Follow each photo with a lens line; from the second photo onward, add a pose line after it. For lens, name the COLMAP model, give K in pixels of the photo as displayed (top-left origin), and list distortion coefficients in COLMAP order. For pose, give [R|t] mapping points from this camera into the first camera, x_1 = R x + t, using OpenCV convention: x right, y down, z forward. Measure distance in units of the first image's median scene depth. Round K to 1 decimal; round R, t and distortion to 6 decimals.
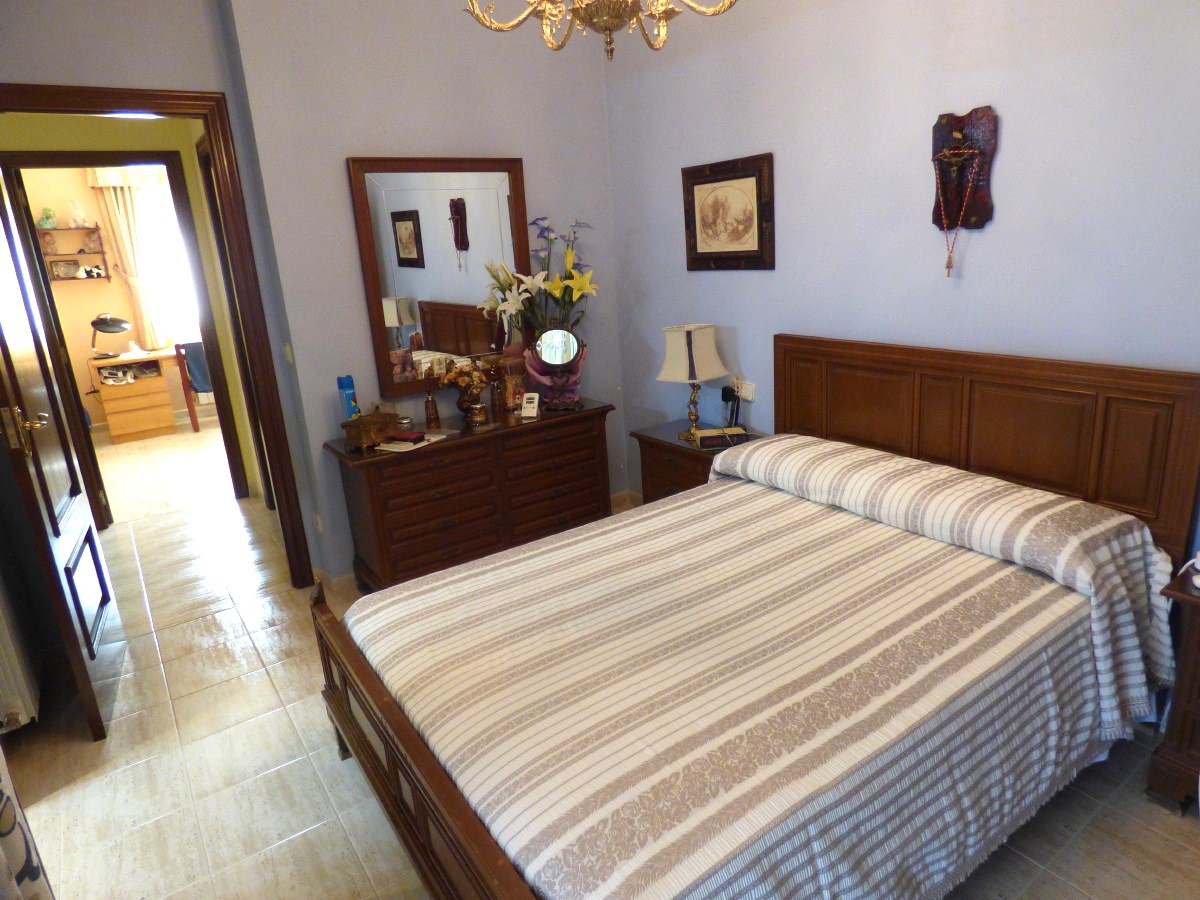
lens RADIAL K [[736.3, 0, 608.9], [0, 736.3, 448.9], [0, 0, 1]] dist [-0.001746, -0.001899]
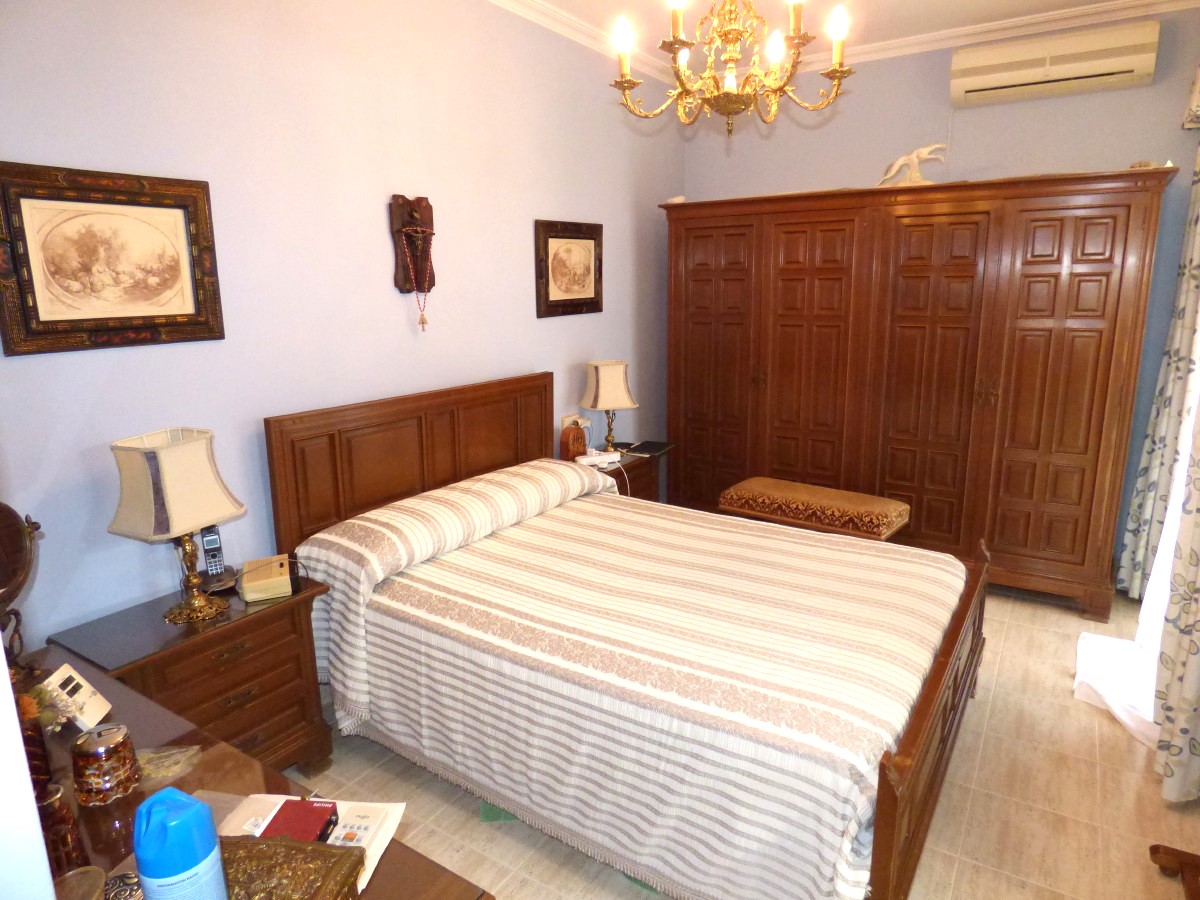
lens RADIAL K [[736.3, 0, 608.9], [0, 736.3, 448.9], [0, 0, 1]] dist [-0.001746, -0.001899]
pose [[-0.371119, -0.137403, 0.918363, -0.606581], [0.291984, 0.921560, 0.255875, -0.216360], [-0.881485, 0.363108, -0.301889, 0.915311]]
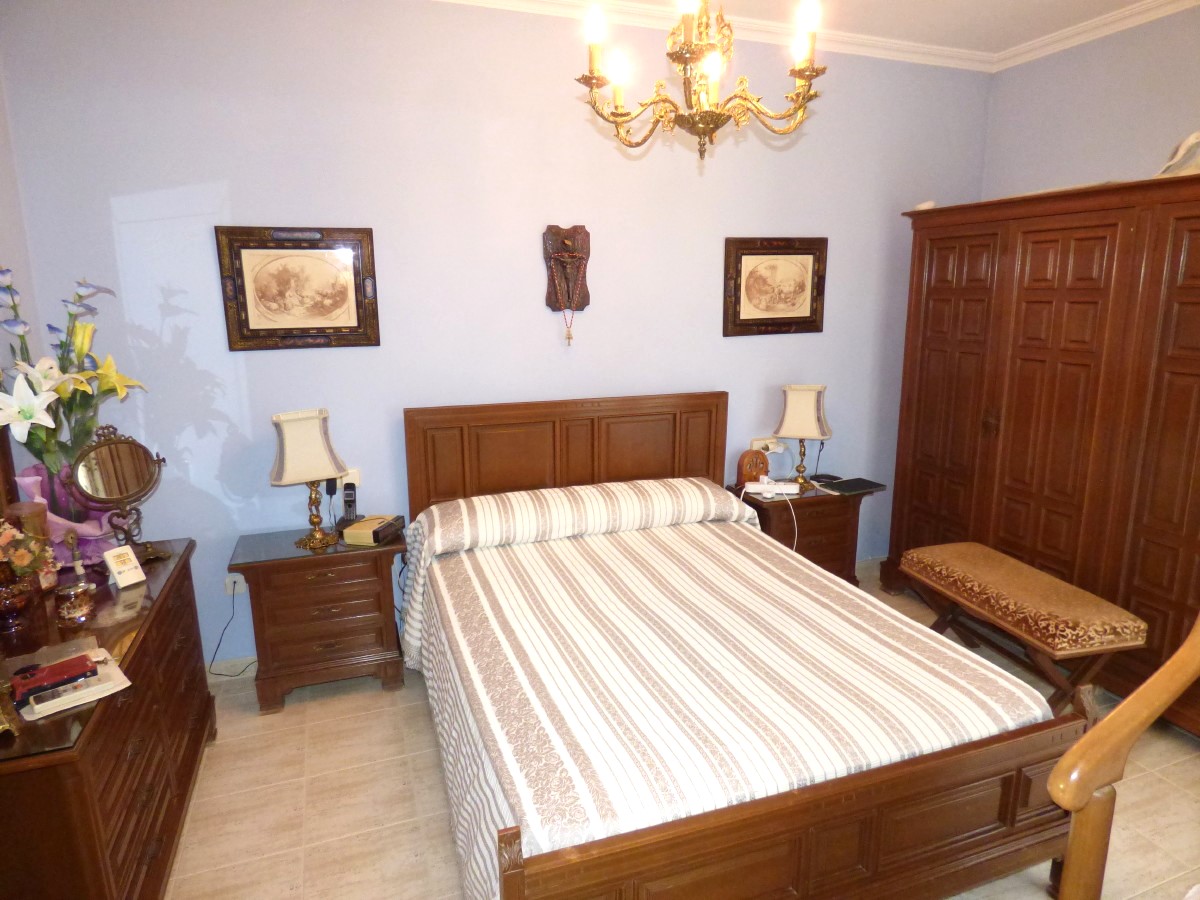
lens RADIAL K [[736.3, 0, 608.9], [0, 736.3, 448.9], [0, 0, 1]] dist [-0.001746, -0.001899]
pose [[0.258623, -0.144763, 0.955070, -0.641225], [0.258402, 0.963043, 0.075999, -0.107269], [-0.930775, 0.227137, 0.286472, 0.467284]]
